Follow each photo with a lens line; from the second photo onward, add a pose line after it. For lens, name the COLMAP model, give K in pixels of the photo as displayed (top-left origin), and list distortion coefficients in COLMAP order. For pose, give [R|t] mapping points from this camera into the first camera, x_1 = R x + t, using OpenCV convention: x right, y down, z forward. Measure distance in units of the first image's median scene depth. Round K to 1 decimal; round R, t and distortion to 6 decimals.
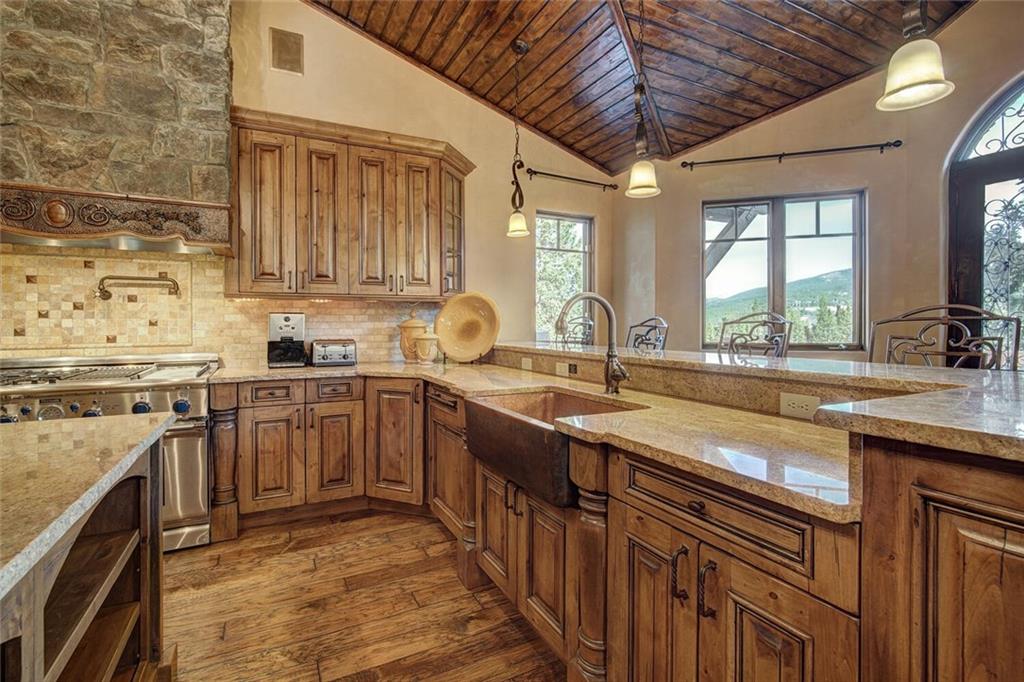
lens RADIAL K [[466.9, 0, 511.9], [0, 466.9, 326.8], [0, 0, 1]] dist [-0.001422, 0.000519]
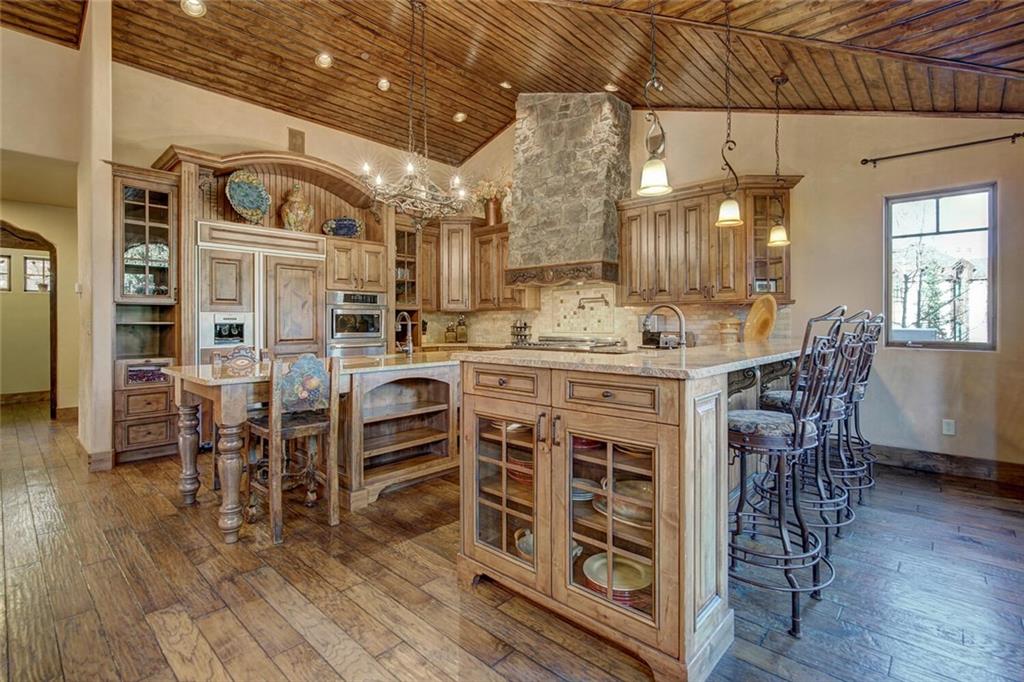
lens RADIAL K [[479.6, 0, 510.9], [0, 479.6, 323.2], [0, 0, 1]] dist [-0.015896, 0.000209]
pose [[0.347032, 0.006169, -0.937833, 0.953080], [-0.002958, 0.999981, 0.005484, -0.008125], [0.937849, 0.000871, 0.347043, -0.027403]]
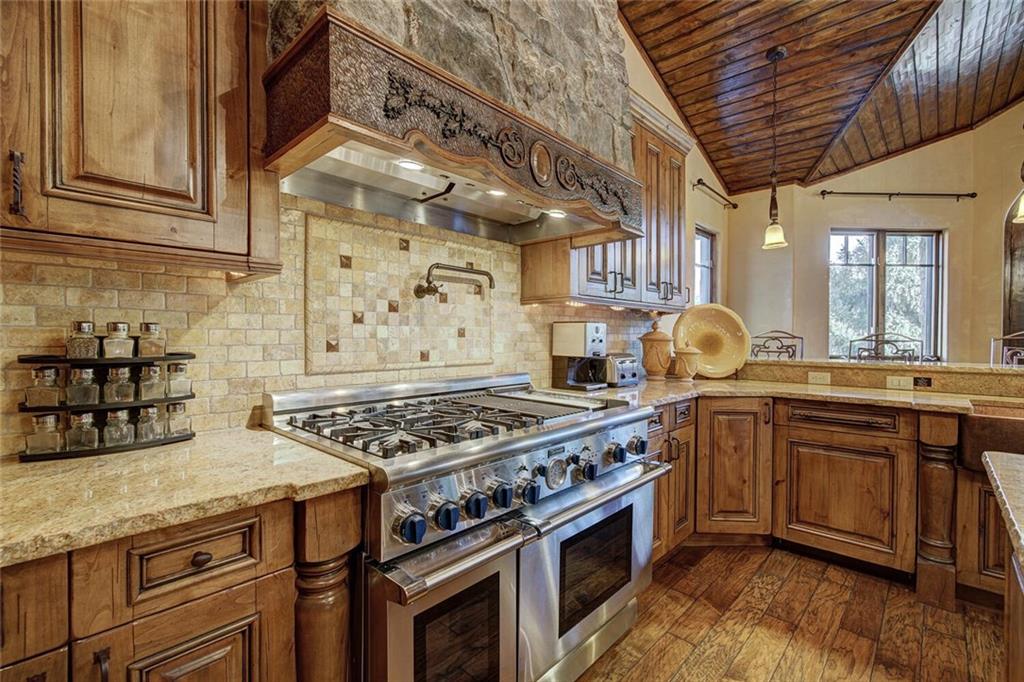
lens RADIAL K [[465.0, 0, 492.7], [0, 465.0, 344.3], [0, 0, 1]] dist [-0.000913, 0.000310]
pose [[0.939959, 0.002024, 0.341283, -0.961973], [-0.005984, 0.999926, 0.010550, 0.001548], [-0.341236, -0.011959, 0.939902, 0.310337]]
